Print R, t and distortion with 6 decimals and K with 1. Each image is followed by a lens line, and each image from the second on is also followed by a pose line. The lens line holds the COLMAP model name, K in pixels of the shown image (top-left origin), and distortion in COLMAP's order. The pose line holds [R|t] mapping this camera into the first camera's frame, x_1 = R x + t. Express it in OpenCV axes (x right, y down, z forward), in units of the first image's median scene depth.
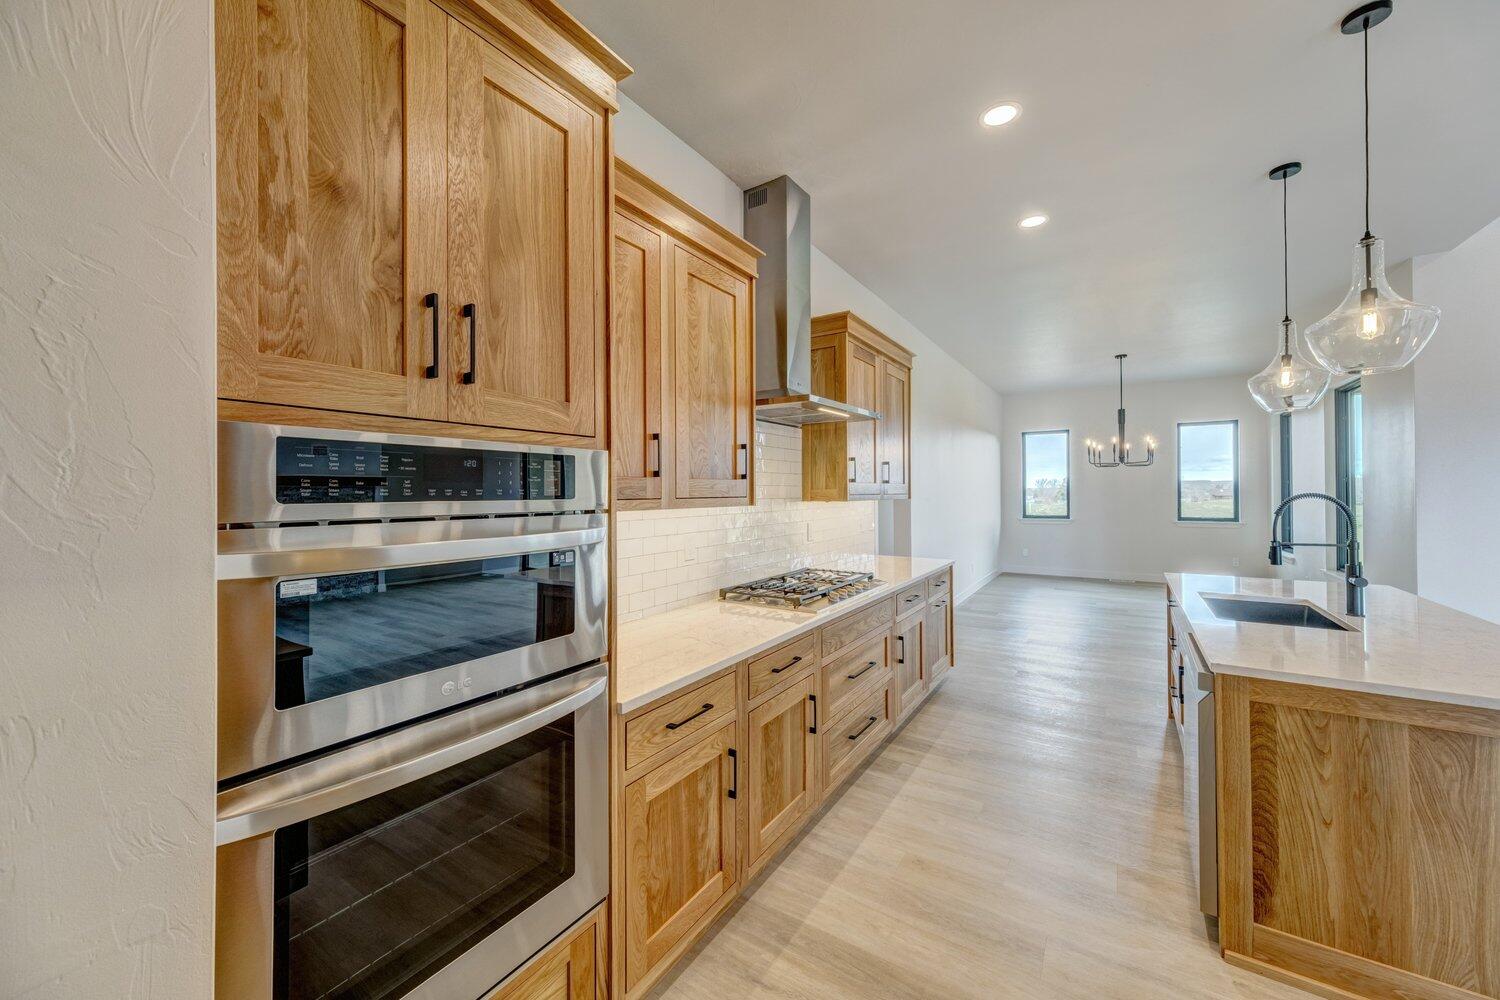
lens RADIAL K [[560.5, 0, 747.4], [0, 560.5, 488.2], [0, 0, 1]] dist [0.001449, 0.000069]
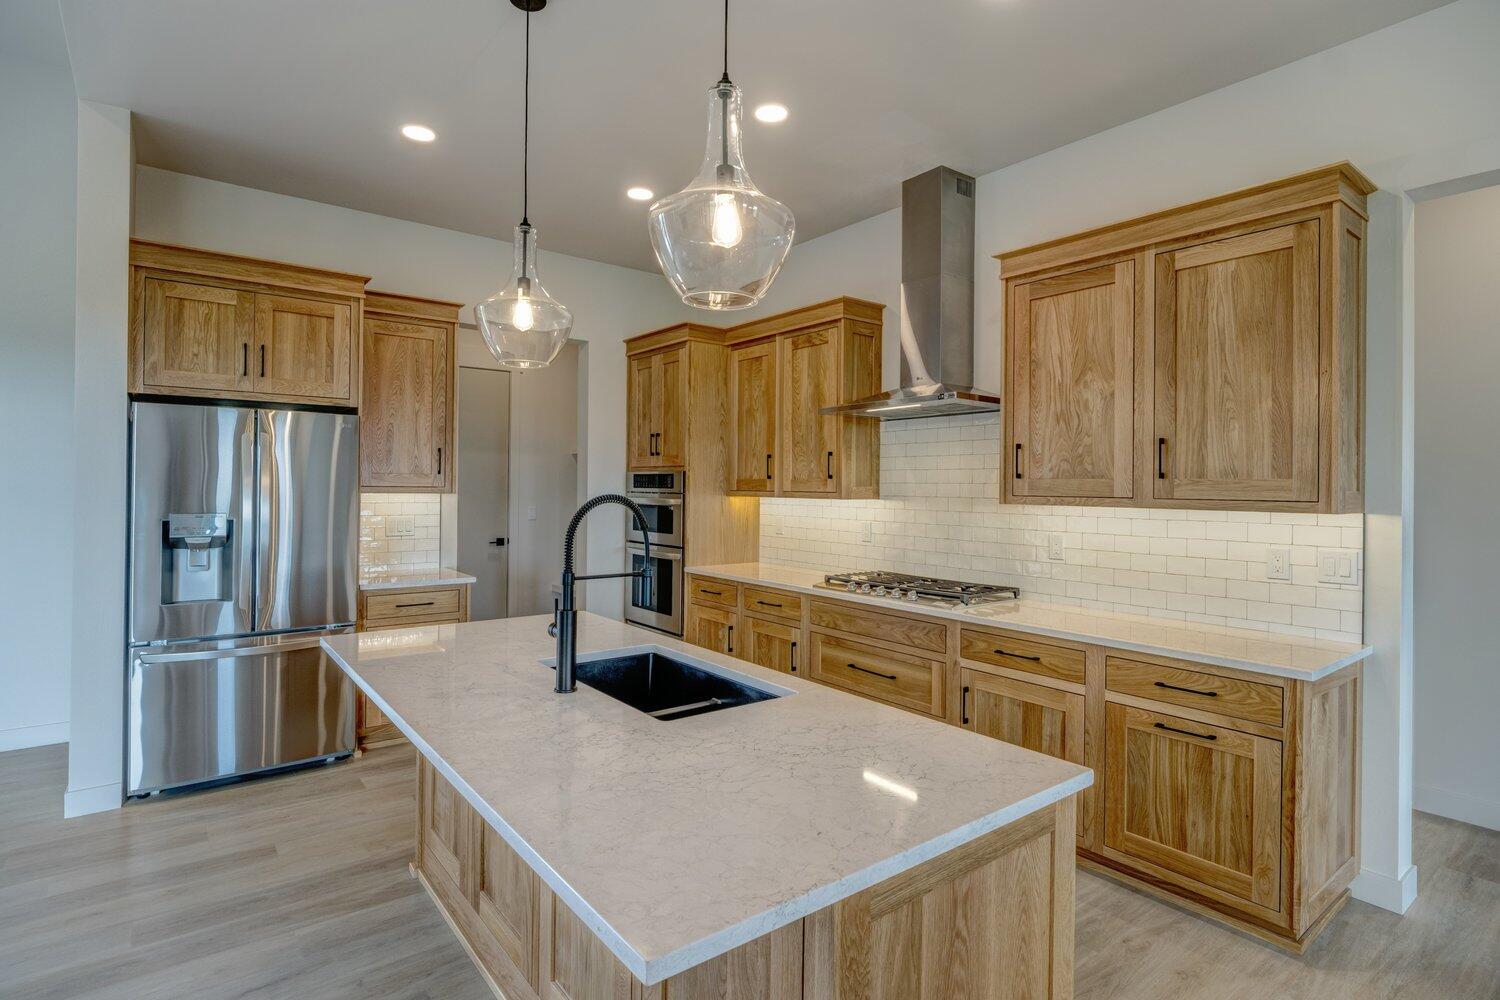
lens RADIAL K [[756.0, 0, 753.1], [0, 756.0, 489.6], [0, 0, 1]] dist [-0.000897, -0.000143]
pose [[-0.318171, 0.008074, -0.947999, 1.662731], [-0.001411, 0.999959, 0.008990, -0.005857], [0.948032, 0.004198, -0.318146, 1.337150]]
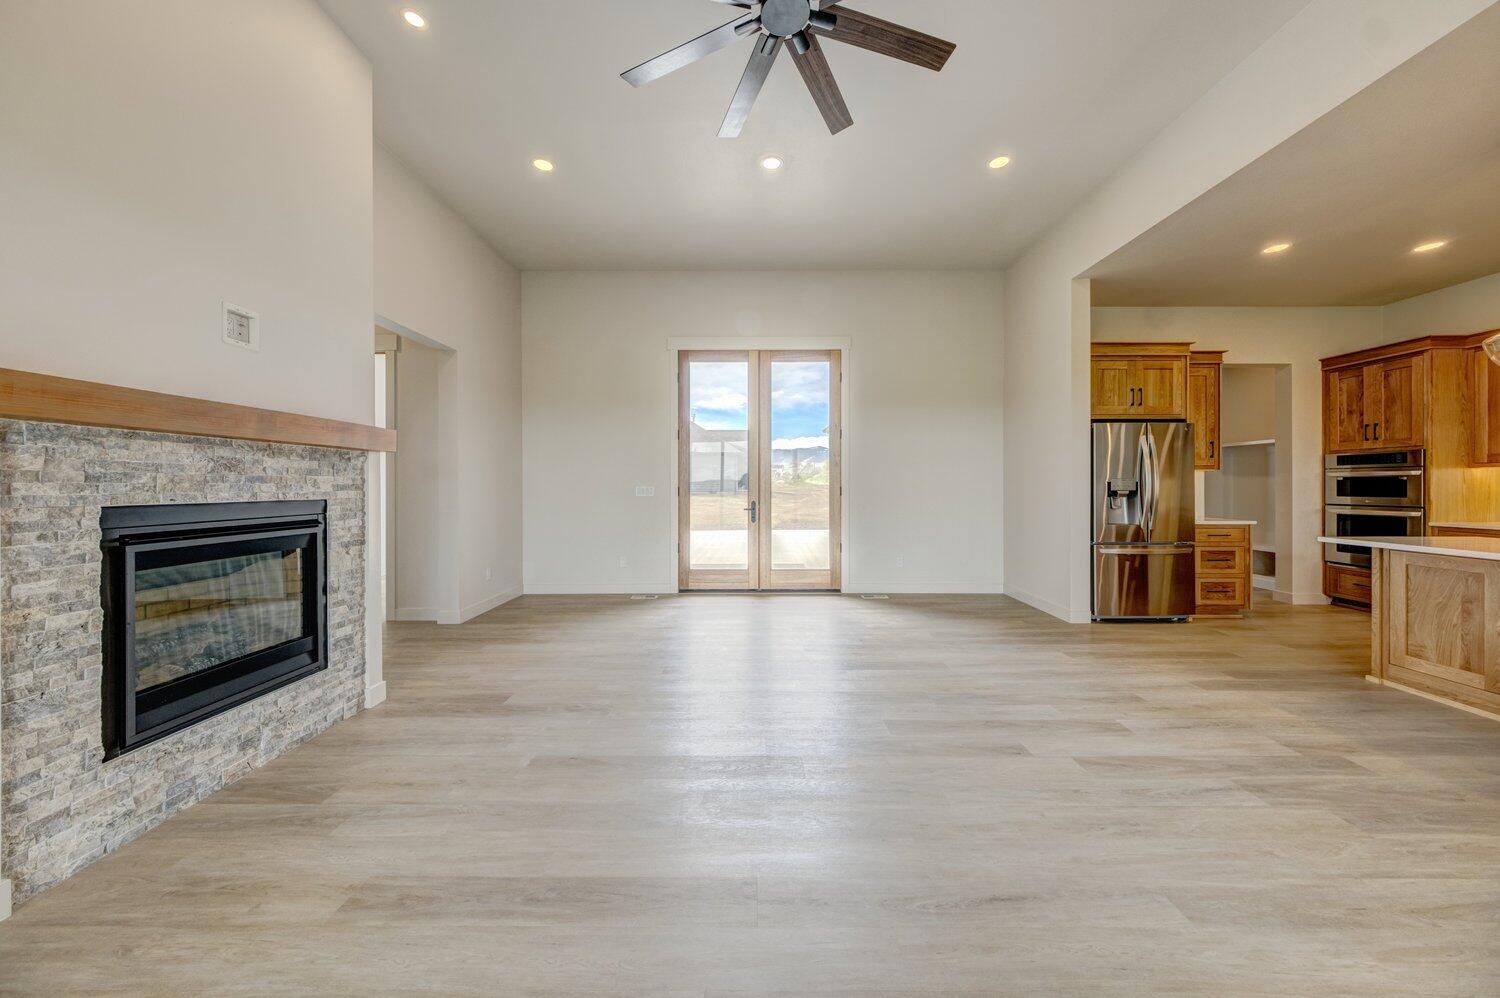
lens RADIAL K [[508.7, 0, 751.3], [0, 508.7, 486.9], [0, 0, 1]] dist [0.000600, 0.000225]
pose [[-0.837797, 0.009359, -0.545902, 2.730967], [0.011926, 0.999928, -0.001159, 0.067344], [0.545852, -0.007481, -0.837848, 0.744951]]
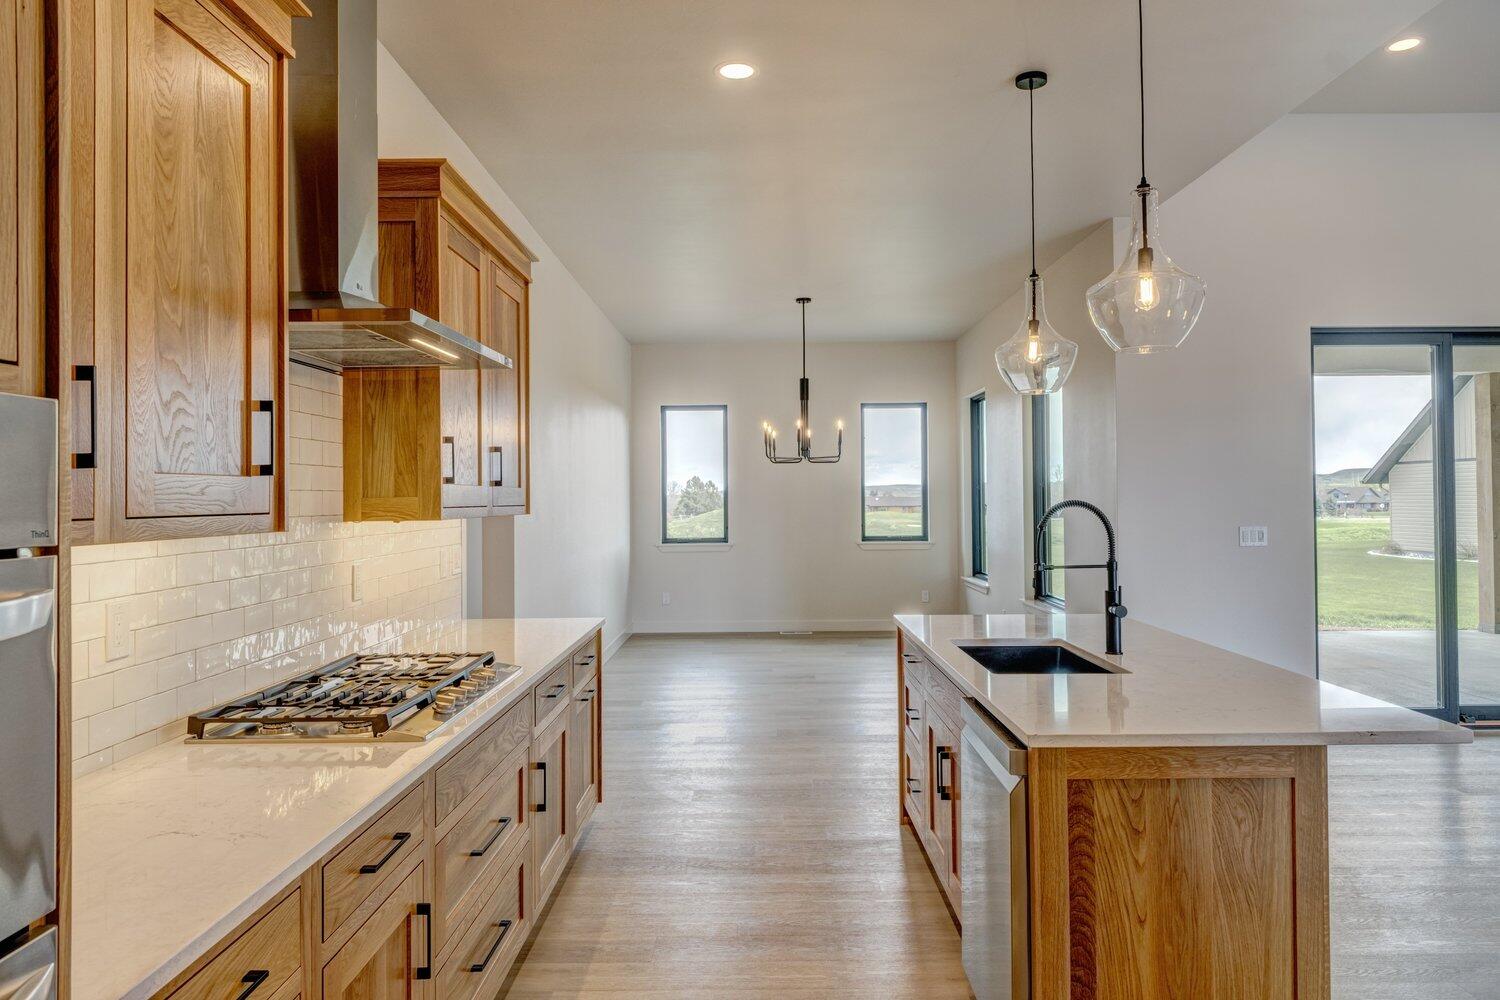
lens RADIAL K [[1001.5, 0, 746.2], [0, 1001.5, 485.5], [0, 0, 1]] dist [0.032333, -0.054755]
pose [[0.840641, 0.004376, 0.541574, -0.119910], [0.001437, 0.999946, -0.010310, 0.001417], [-0.541590, 0.009445, 0.840590, 0.068840]]
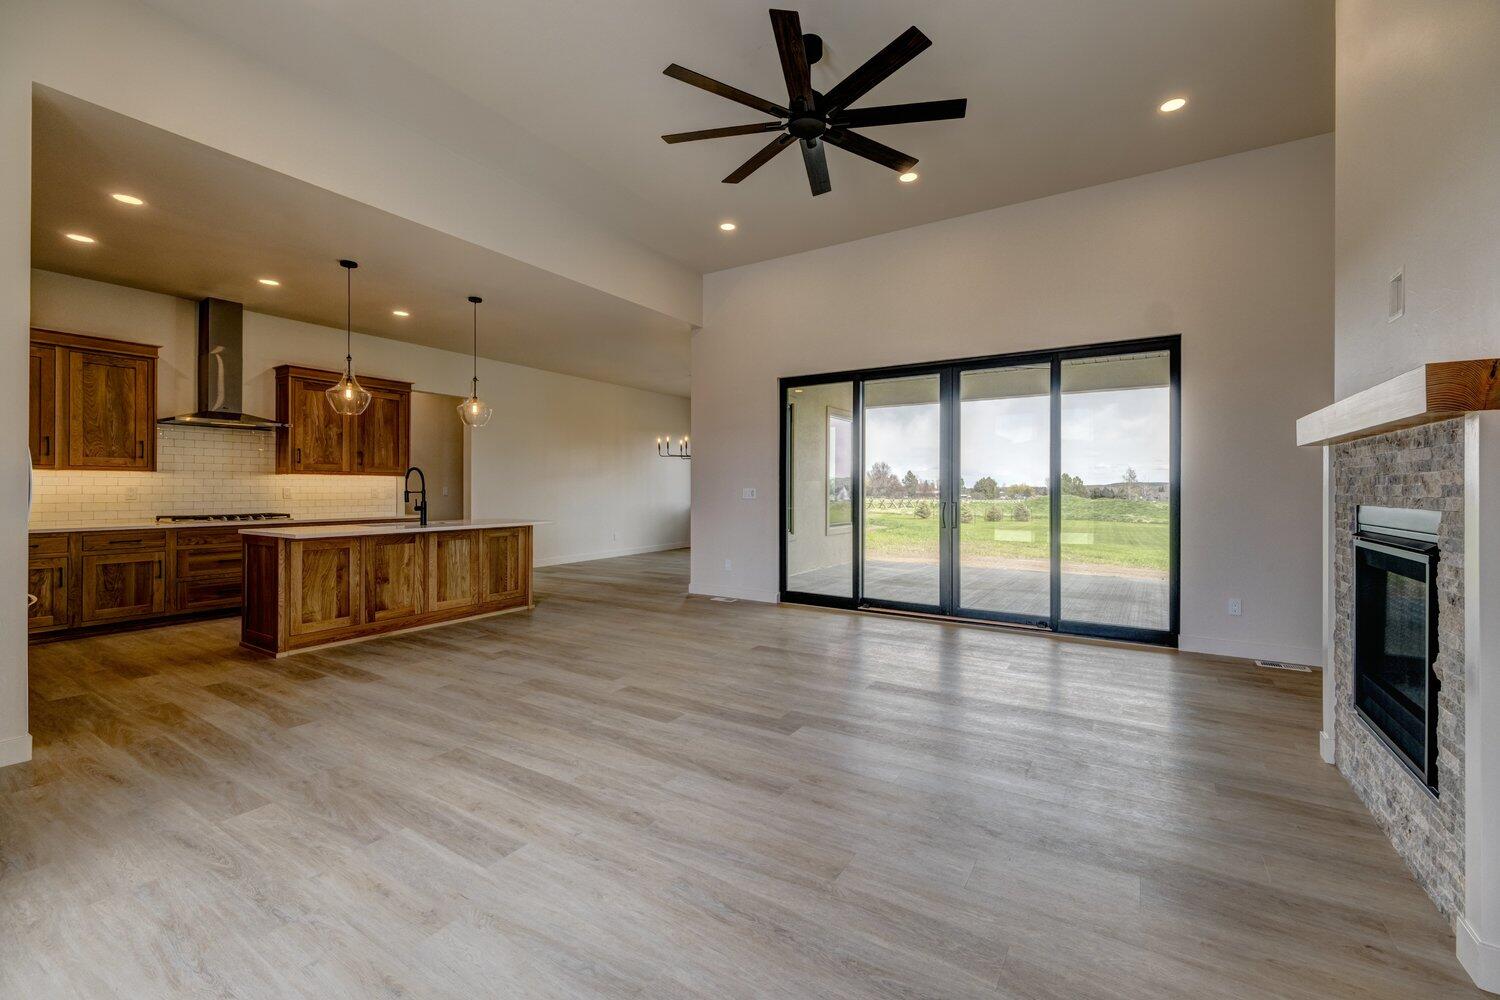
lens RADIAL K [[611.6, 0, 755.6], [0, 611.6, 487.0], [0, 0, 1]] dist [-0.000759, -0.000325]
pose [[0.999619, 0.008872, 0.026125, 2.084743], [-0.008988, 0.999950, 0.004335, 0.057259], [-0.026085, -0.004568, 0.999649, -1.233188]]
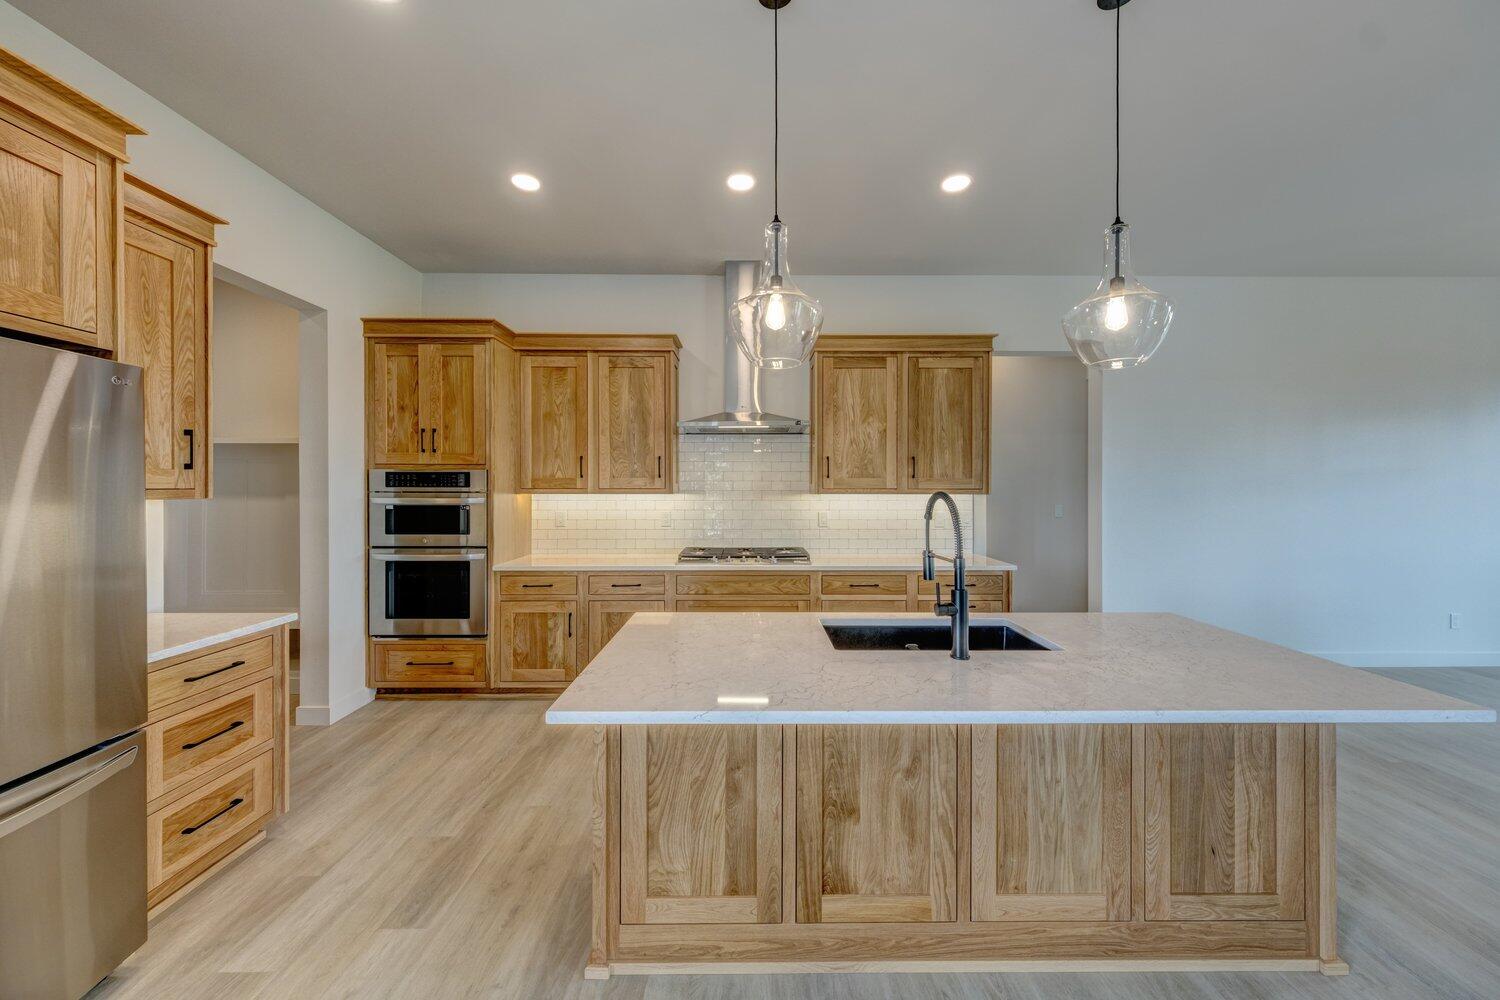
lens RADIAL K [[536.6, 0, 758.0], [0, 536.6, 489.3], [0, 0, 1]] dist [0.001827, -0.000079]
pose [[0.562171, 0.011119, -0.826946, 1.392516], [0.001644, 0.999893, 0.014562, -0.004107], [0.827019, -0.009545, 0.562093, 0.342735]]
